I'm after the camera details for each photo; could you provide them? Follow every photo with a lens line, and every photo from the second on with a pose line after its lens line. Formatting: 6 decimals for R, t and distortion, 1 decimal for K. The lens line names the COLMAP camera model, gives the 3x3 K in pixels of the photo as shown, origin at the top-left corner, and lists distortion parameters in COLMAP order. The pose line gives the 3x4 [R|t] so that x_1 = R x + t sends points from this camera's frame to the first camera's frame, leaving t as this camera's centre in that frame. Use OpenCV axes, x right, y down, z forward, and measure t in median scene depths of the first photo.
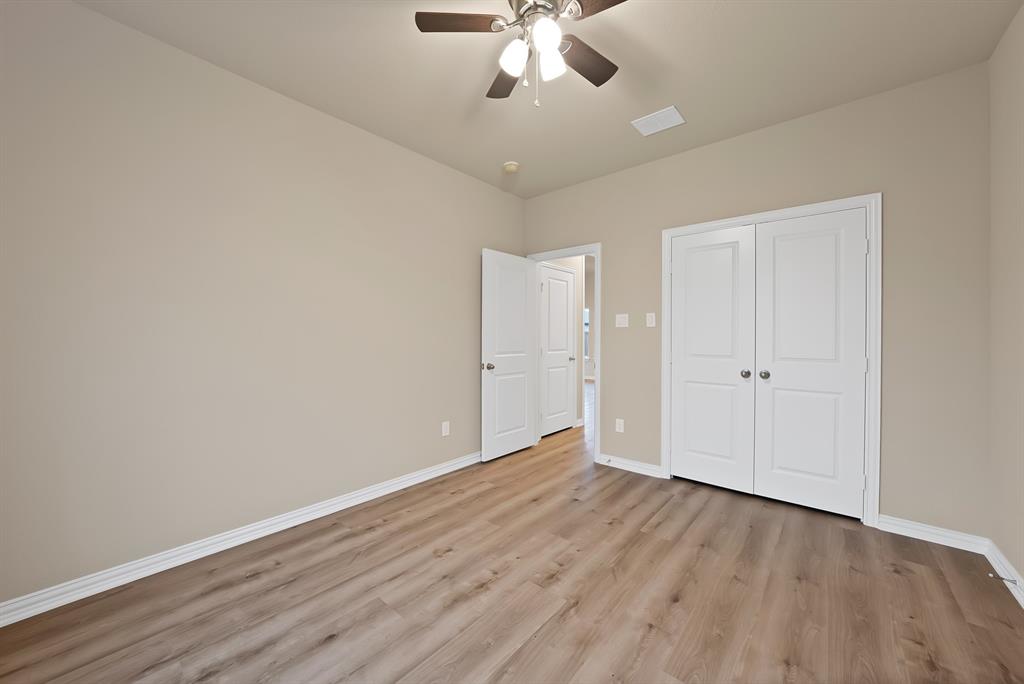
lens RADIAL K [[364.3, 0, 507.9], [0, 364.3, 340.1], [0, 0, 1]] dist [-0.029948, 0.005539]
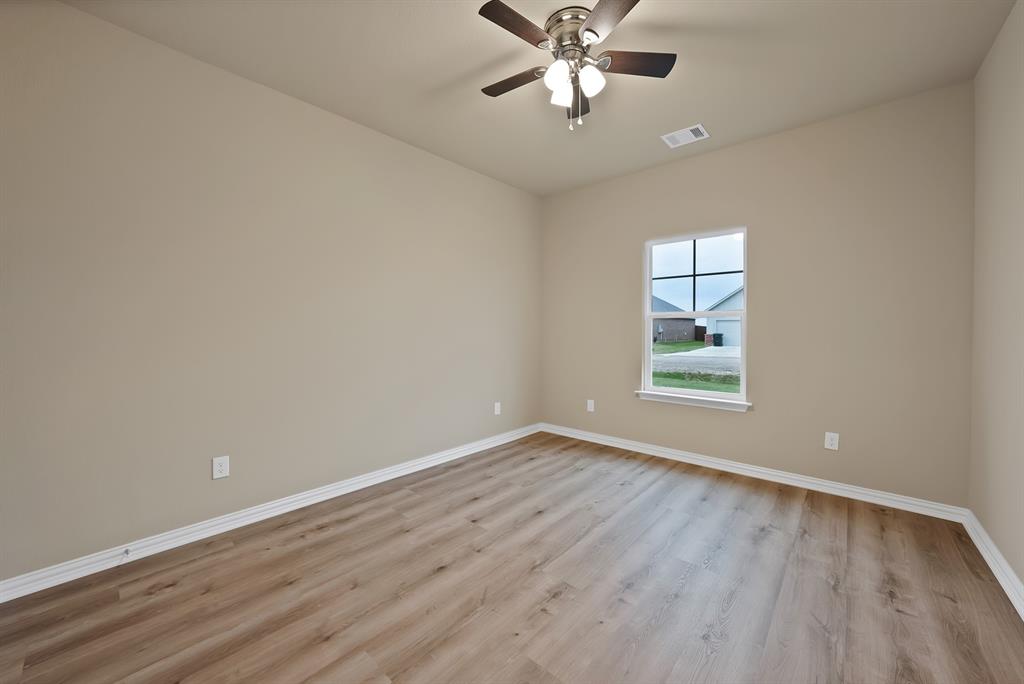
lens RADIAL K [[364.3, 0, 507.9], [0, 364.3, 340.1], [0, 0, 1]] dist [-0.029948, 0.005539]
pose [[-0.999885, -0.000844, 0.015129, 0.239045], [-0.000273, 0.999287, 0.037742, -0.004714], [-0.015150, 0.037733, -0.999173, 1.962968]]
